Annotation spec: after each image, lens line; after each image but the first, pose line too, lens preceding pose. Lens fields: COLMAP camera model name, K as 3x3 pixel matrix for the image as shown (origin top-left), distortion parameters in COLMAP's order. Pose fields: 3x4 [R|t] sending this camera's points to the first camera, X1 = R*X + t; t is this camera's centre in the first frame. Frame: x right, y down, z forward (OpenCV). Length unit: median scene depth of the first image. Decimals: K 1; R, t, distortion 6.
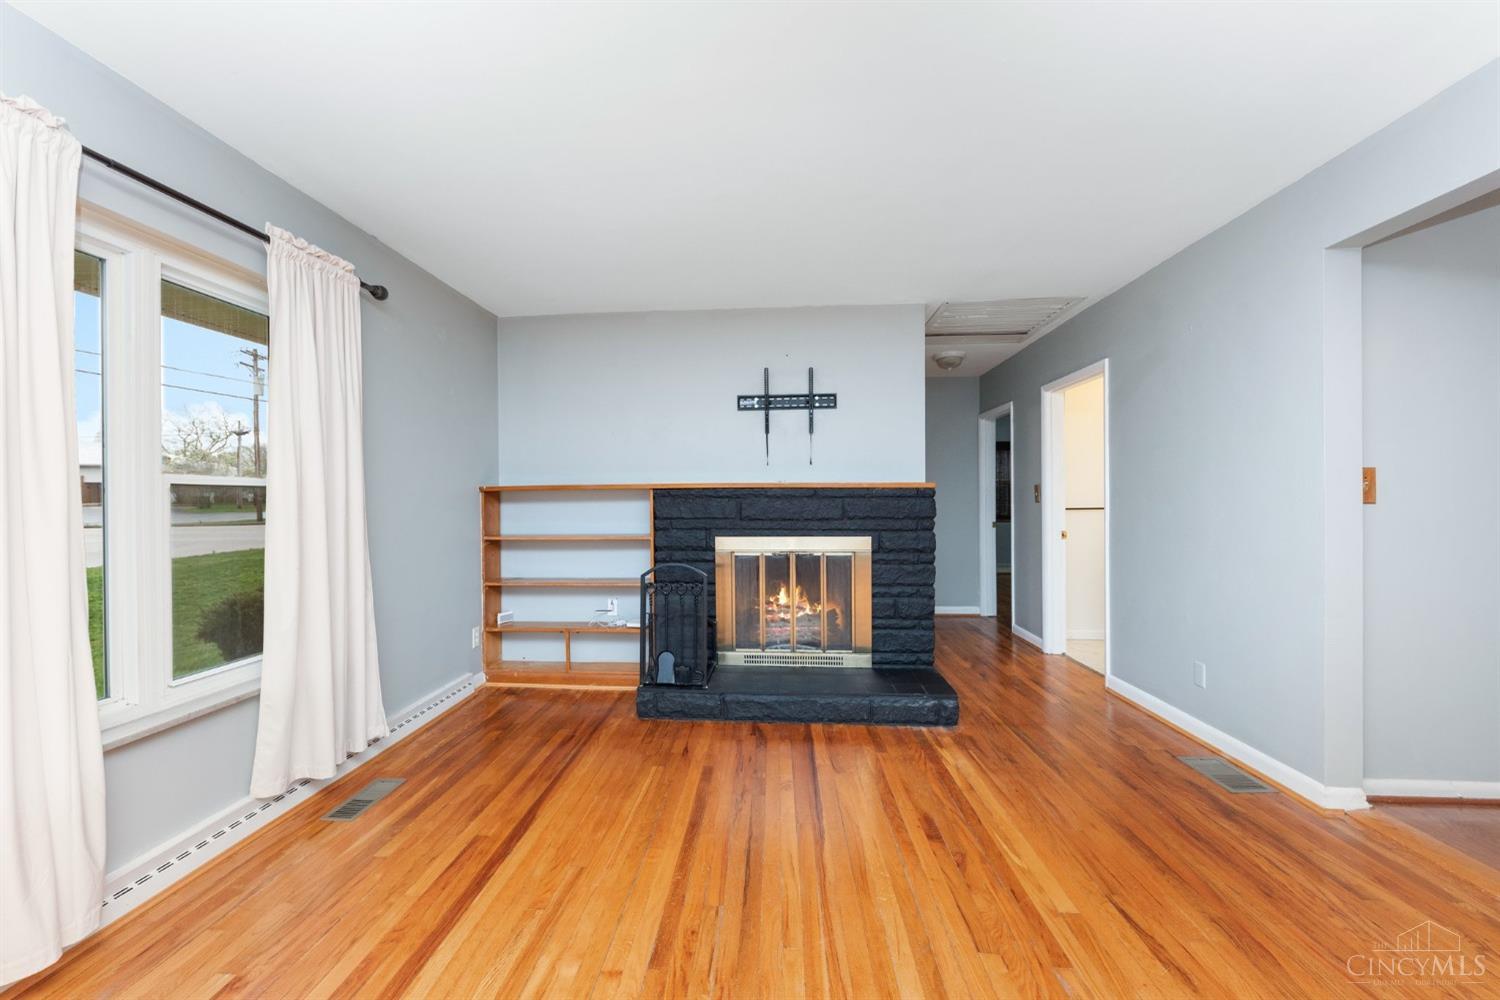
lens RADIAL K [[589.3, 0, 742.3], [0, 589.3, 497.2], [0, 0, 1]] dist [-0.001242, -0.000304]
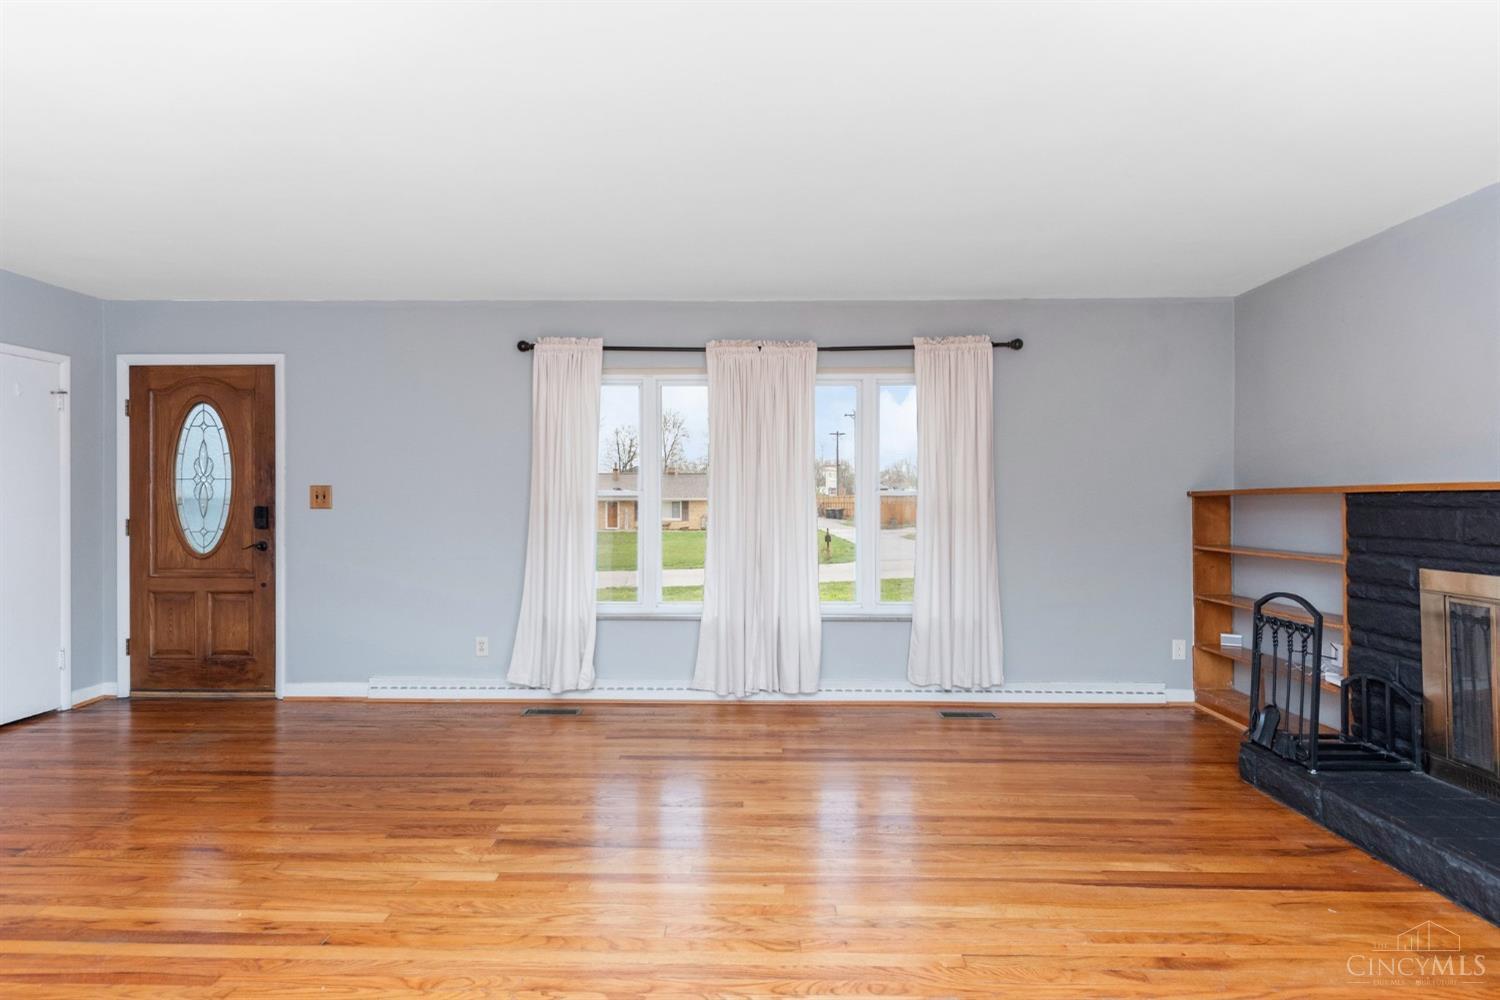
lens RADIAL K [[758.5, 0, 746.6], [0, 758.5, 500.6], [0, 0, 1]] dist [0.001514, 0.000390]
pose [[0.048563, 0.004785, -0.998809, 0.837589], [0.004149, 0.999979, 0.004993, -0.014374], [0.998811, -0.004387, 0.048543, 0.276123]]
